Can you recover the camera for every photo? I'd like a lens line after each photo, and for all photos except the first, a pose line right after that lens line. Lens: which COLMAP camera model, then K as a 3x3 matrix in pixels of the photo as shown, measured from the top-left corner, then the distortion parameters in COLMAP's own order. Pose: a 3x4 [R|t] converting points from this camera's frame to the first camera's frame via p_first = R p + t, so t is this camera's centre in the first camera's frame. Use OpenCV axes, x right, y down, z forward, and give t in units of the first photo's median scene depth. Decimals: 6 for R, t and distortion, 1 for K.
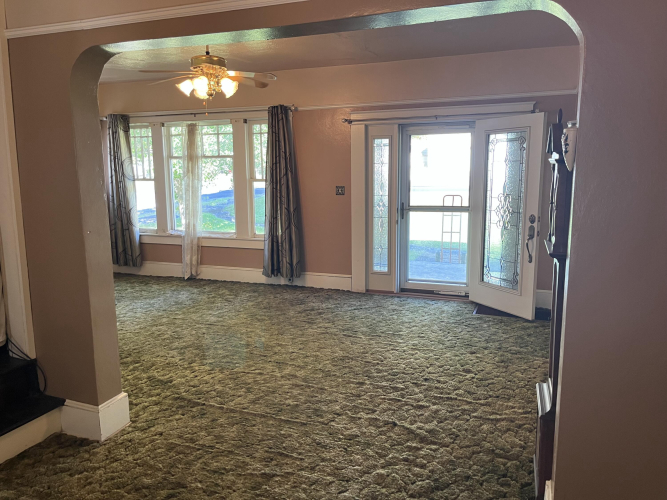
lens RADIAL K [[506.7, 0, 333.5], [0, 506.7, 250.0], [0, 0, 1]] dist [0.064632, -0.079263]
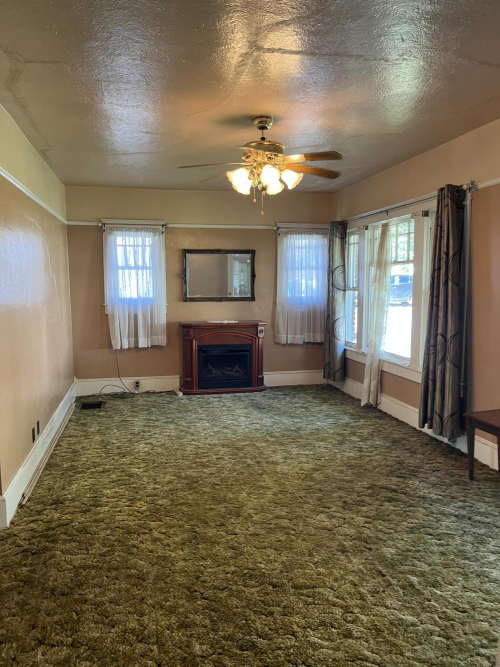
lens RADIAL K [[506.7, 0, 250.0], [0, 506.7, 333.5], [0, 0, 1]] dist [0.064632, -0.079263]
pose [[0.544461, 0.089979, -0.833946, 0.347846], [-0.128884, 0.991397, 0.022823, -0.066239], [0.828825, 0.095056, 0.551374, 0.413997]]
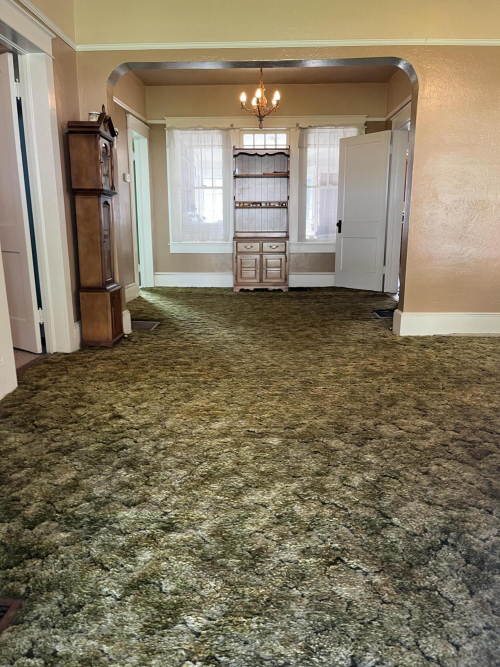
lens RADIAL K [[506.7, 0, 250.0], [0, 506.7, 333.5], [0, 0, 1]] dist [0.064632, -0.079263]
pose [[-0.950491, 0.074481, -0.301694, 0.205884], [-0.042189, 0.930935, 0.362740, -0.077745], [0.307874, 0.357509, -0.881703, 1.071656]]
